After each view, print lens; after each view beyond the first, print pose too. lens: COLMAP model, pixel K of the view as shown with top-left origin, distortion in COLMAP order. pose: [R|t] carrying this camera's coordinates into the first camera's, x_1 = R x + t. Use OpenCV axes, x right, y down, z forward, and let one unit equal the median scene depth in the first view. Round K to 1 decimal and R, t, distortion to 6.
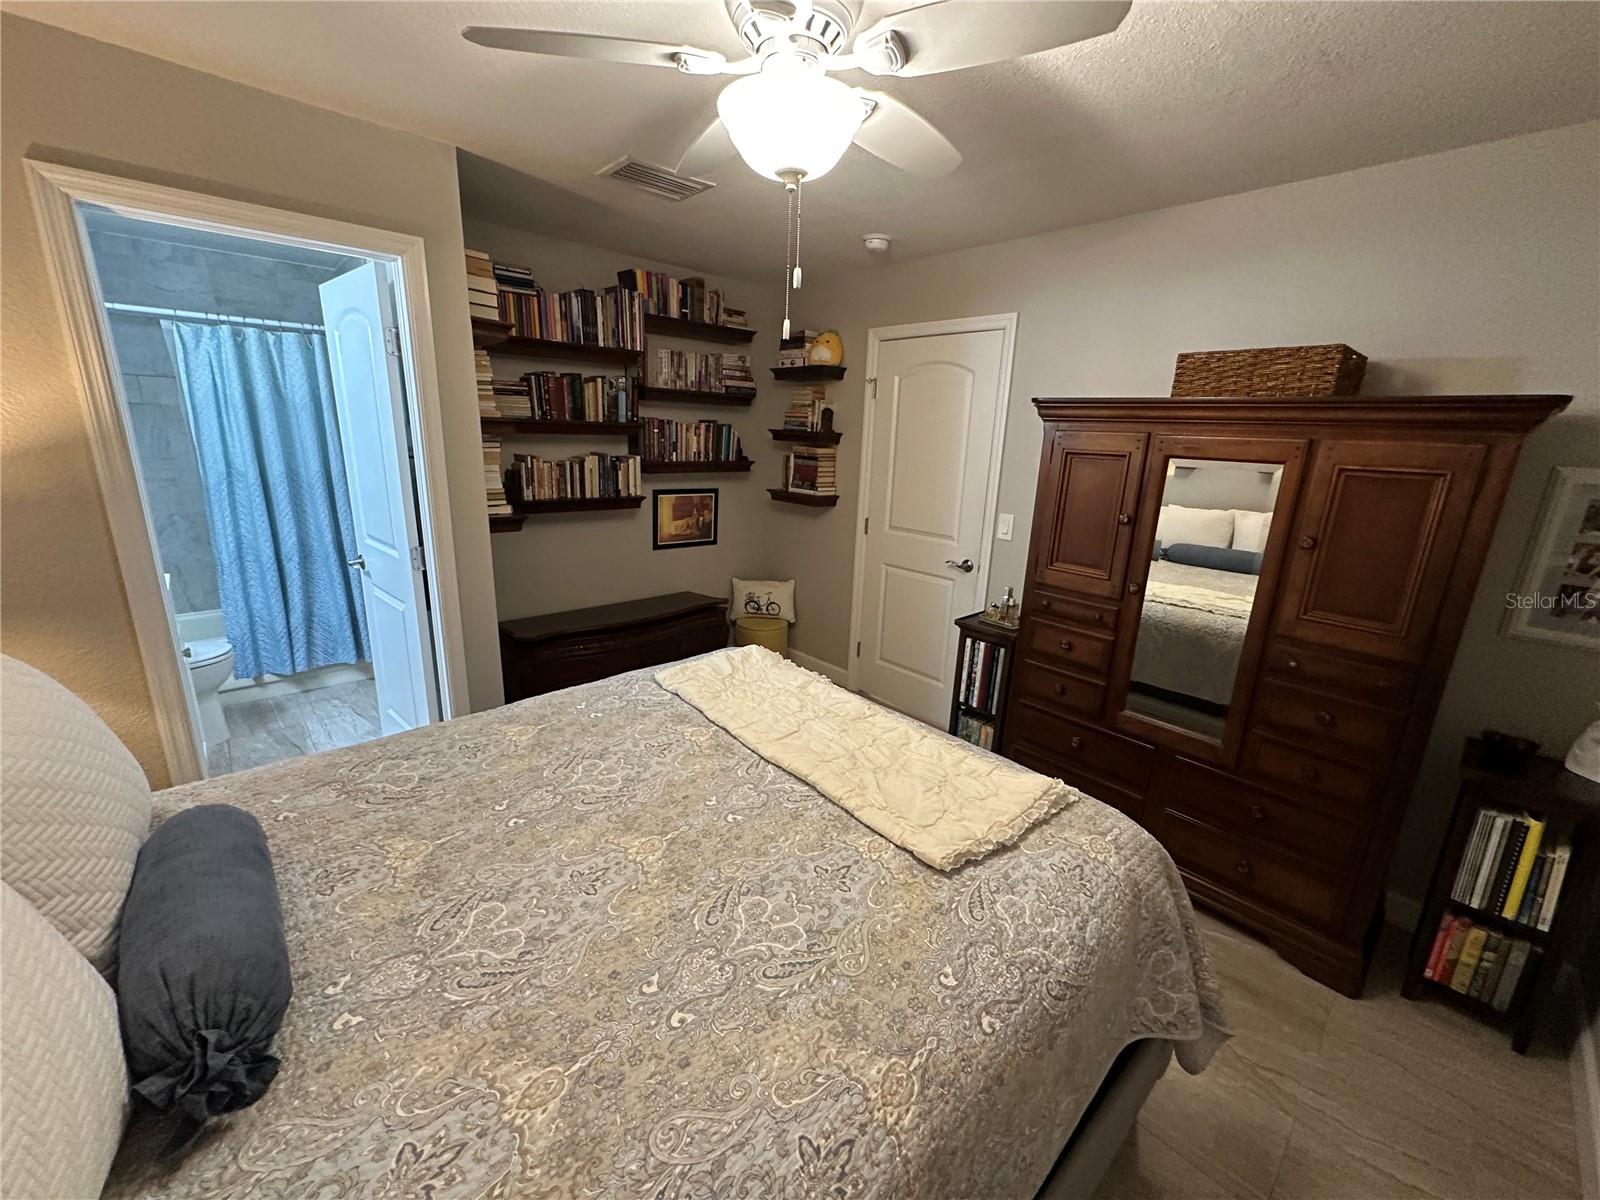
lens RADIAL K [[642.0, 0, 800.0], [0, 642.0, 600.0], [0, 0, 1]] dist [-0.000692, 0.000028]
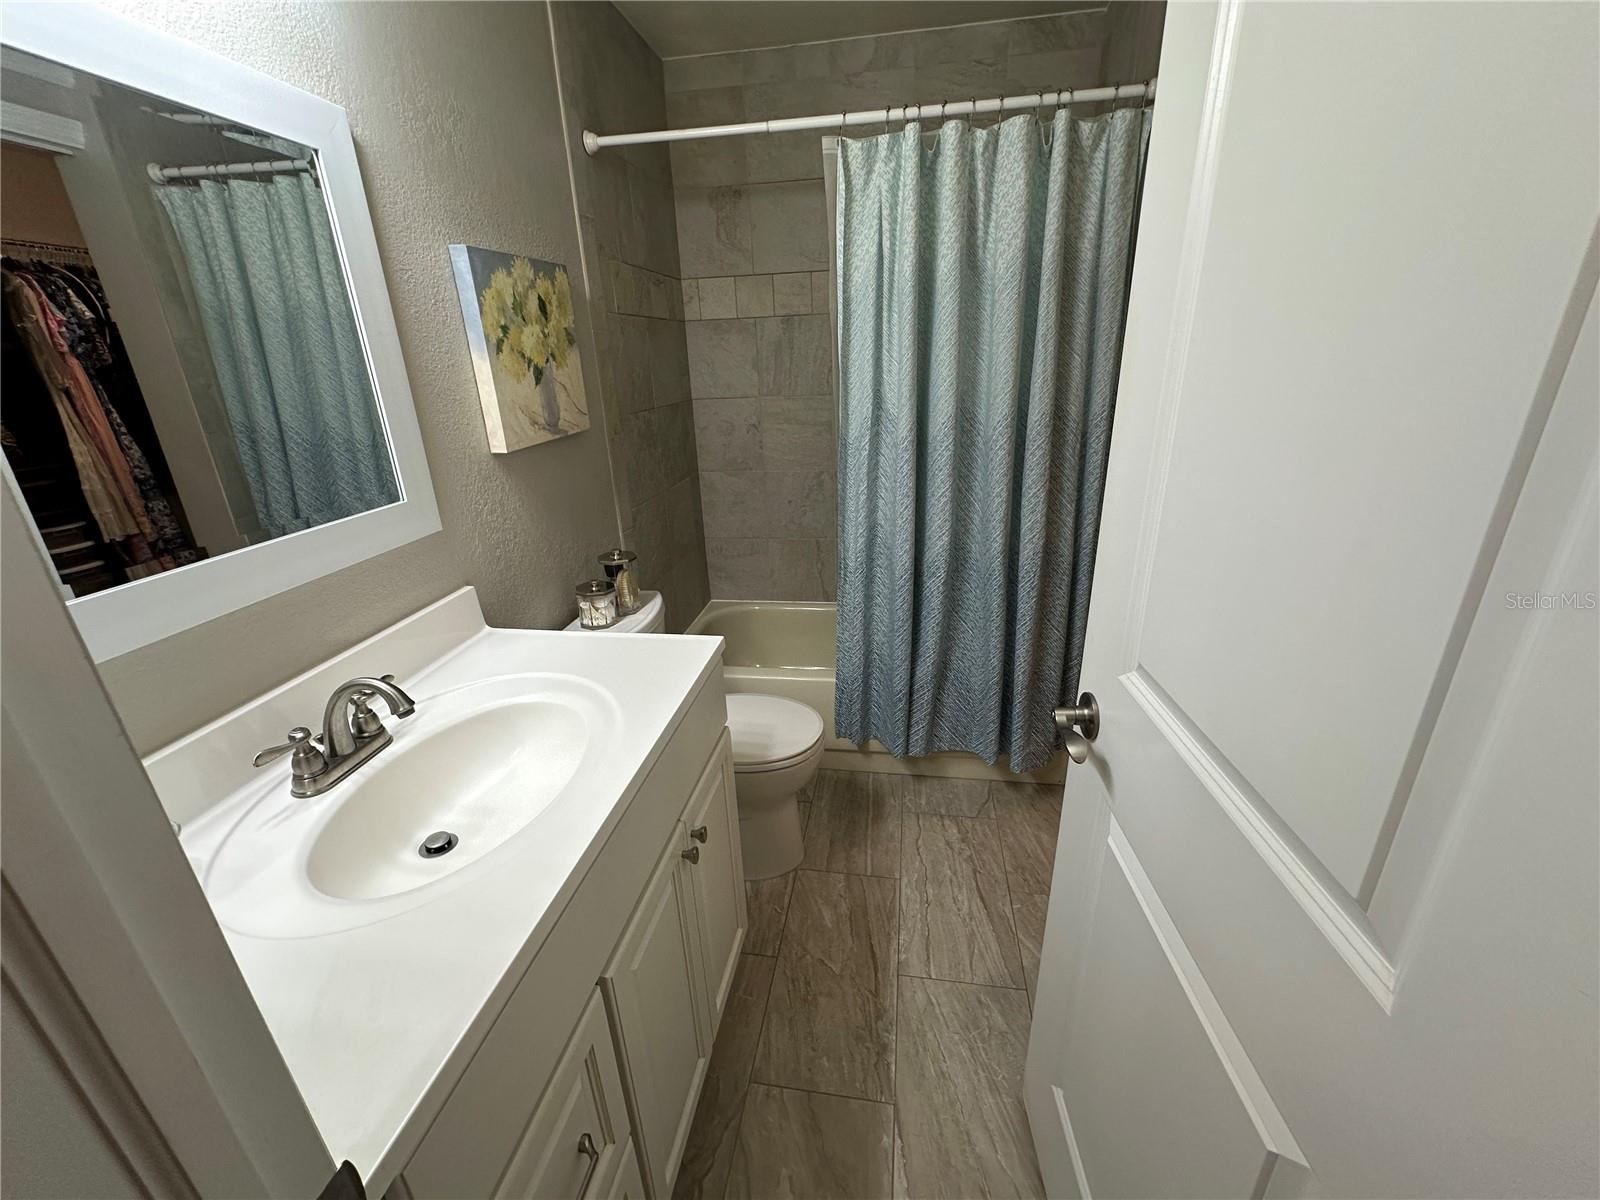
lens RADIAL K [[642.0, 0, 800.0], [0, 642.0, 600.0], [0, 0, 1]] dist [-0.000692, 0.000028]
pose [[0.617061, 0.218247, -0.756045, -0.440138], [-0.145194, 0.975851, 0.163196, -0.117655], [0.773405, 0.009071, 0.633848, 0.557773]]
